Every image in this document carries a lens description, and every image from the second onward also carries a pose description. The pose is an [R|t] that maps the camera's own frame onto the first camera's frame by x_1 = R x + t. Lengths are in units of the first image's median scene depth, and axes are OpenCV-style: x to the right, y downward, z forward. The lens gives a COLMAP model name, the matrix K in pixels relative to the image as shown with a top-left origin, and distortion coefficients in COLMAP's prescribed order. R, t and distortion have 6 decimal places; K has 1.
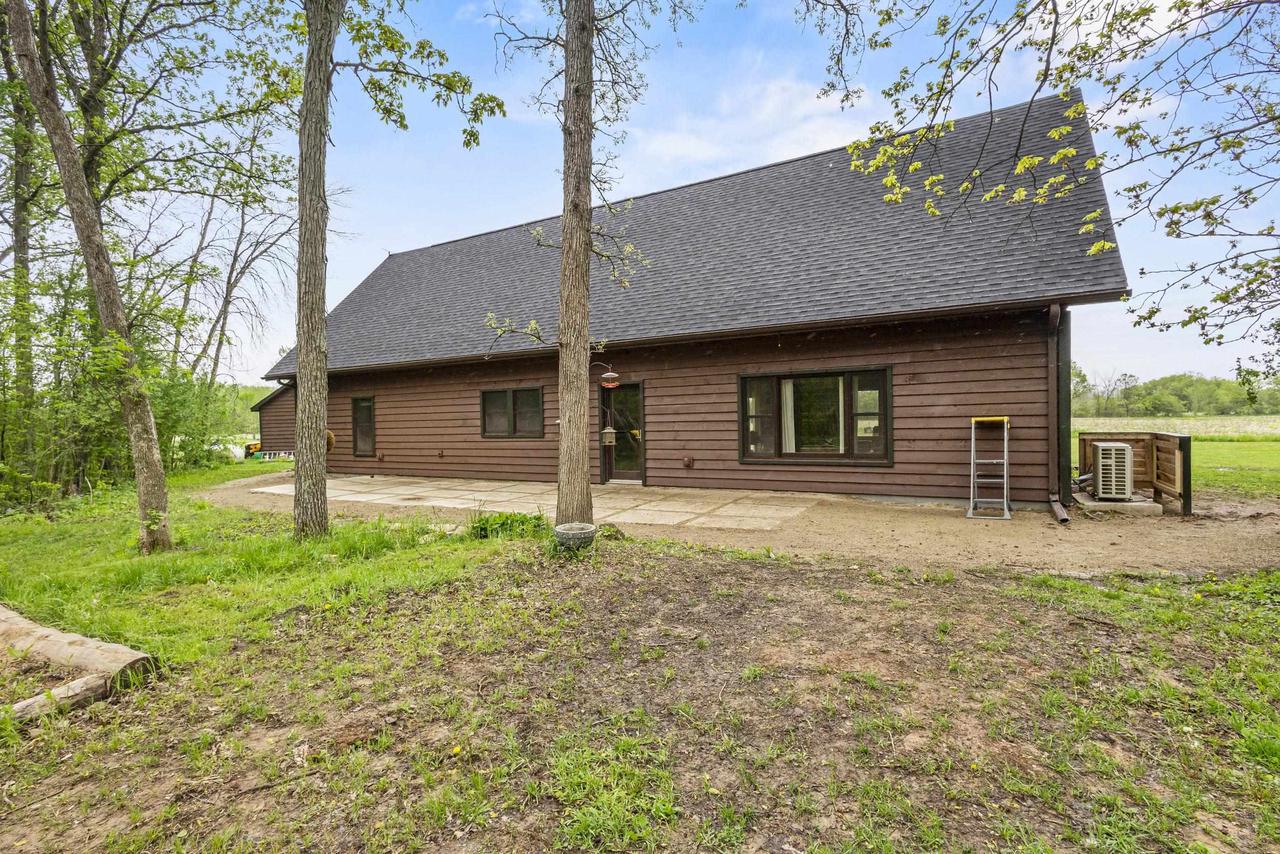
lens RADIAL K [[589.9, 0, 649.6], [0, 589.9, 422.3], [0, 0, 1]] dist [0.004675, 0.000241]
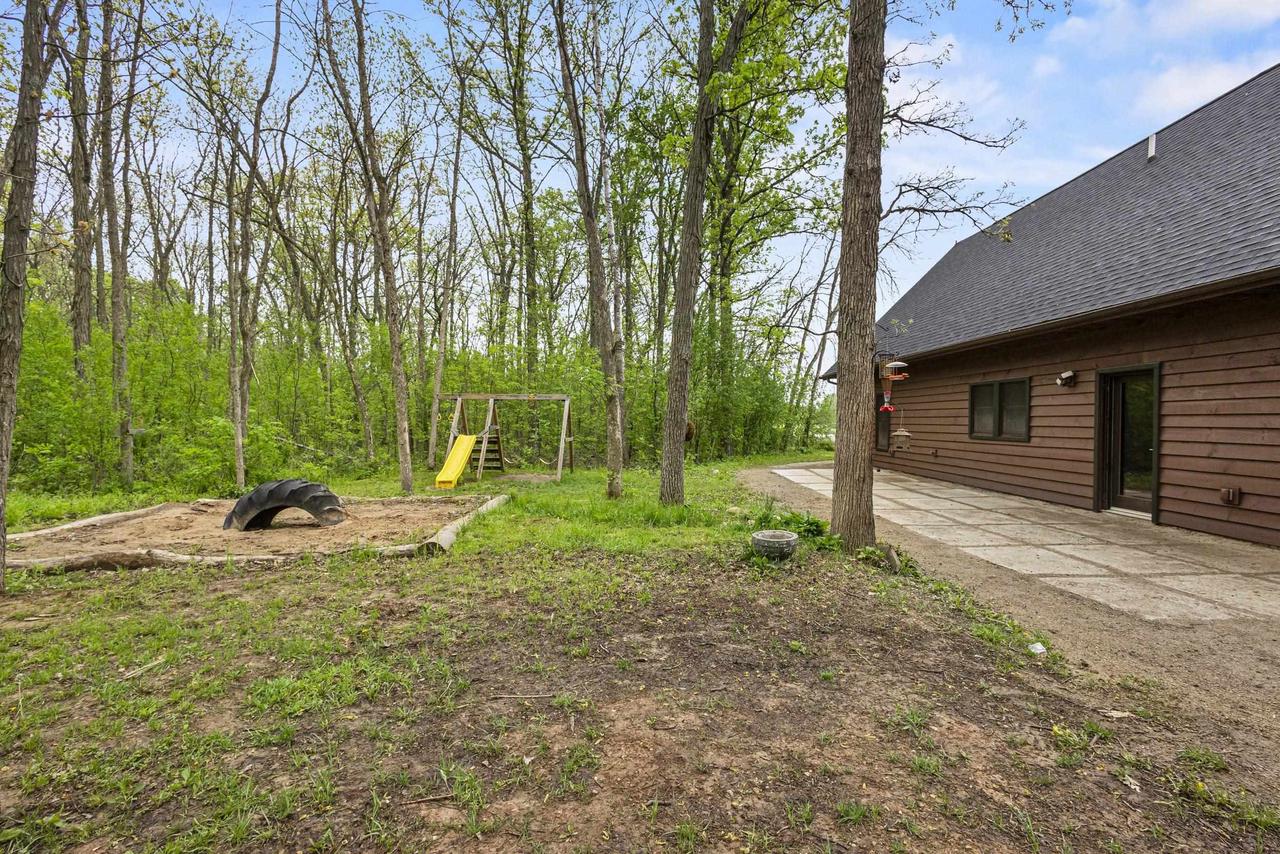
lens RADIAL K [[589.9, 0, 649.6], [0, 589.9, 422.3], [0, 0, 1]] dist [0.004675, 0.000241]
pose [[0.501887, 0.030160, -0.864407, 0.360069], [-0.023099, 0.999503, 0.021462, -0.008215], [0.864625, 0.009196, 0.502334, 0.233039]]
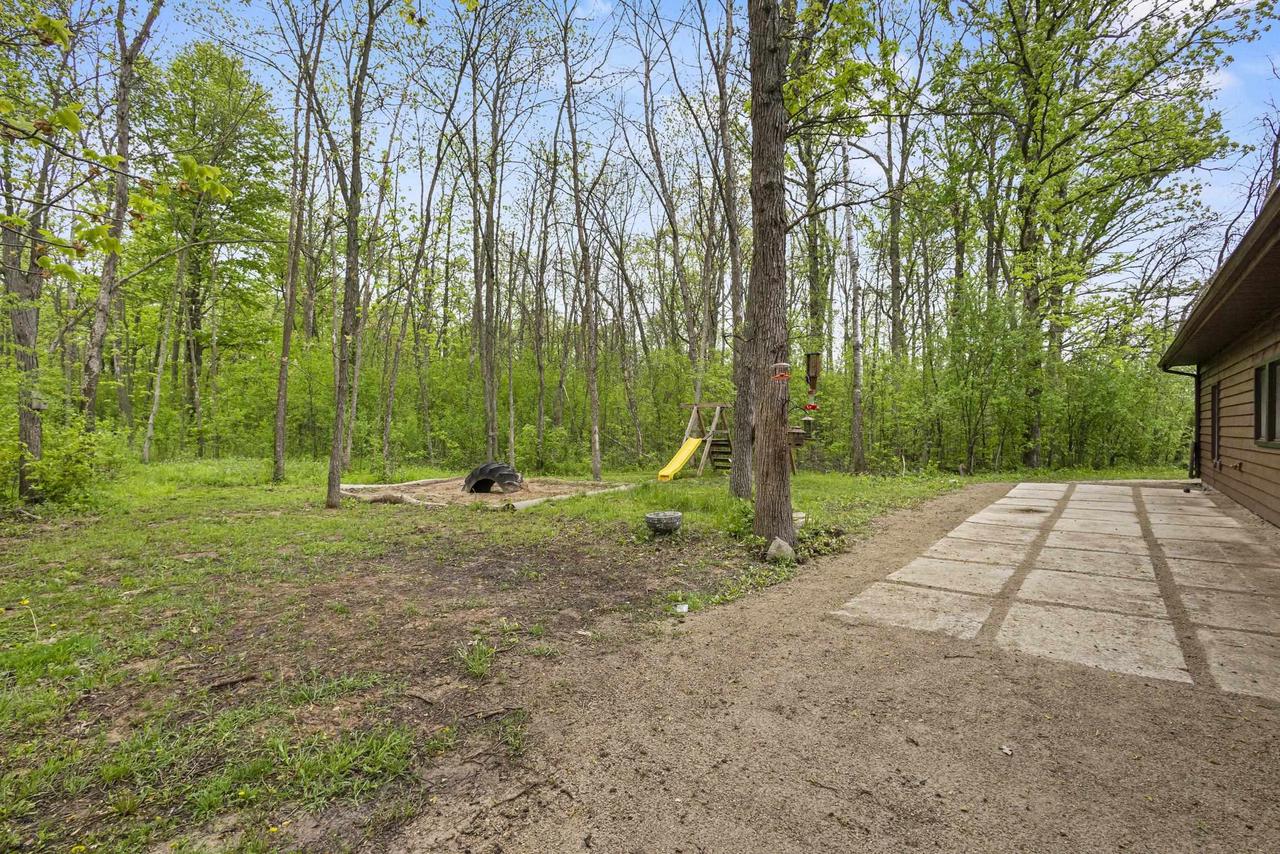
lens RADIAL K [[589.9, 0, 649.6], [0, 589.9, 422.3], [0, 0, 1]] dist [0.004675, 0.000241]
pose [[-0.141652, 0.015437, -0.989796, 0.631483], [-0.000535, 0.999877, 0.015671, -0.010035], [0.989916, 0.002749, -0.141626, 0.721261]]
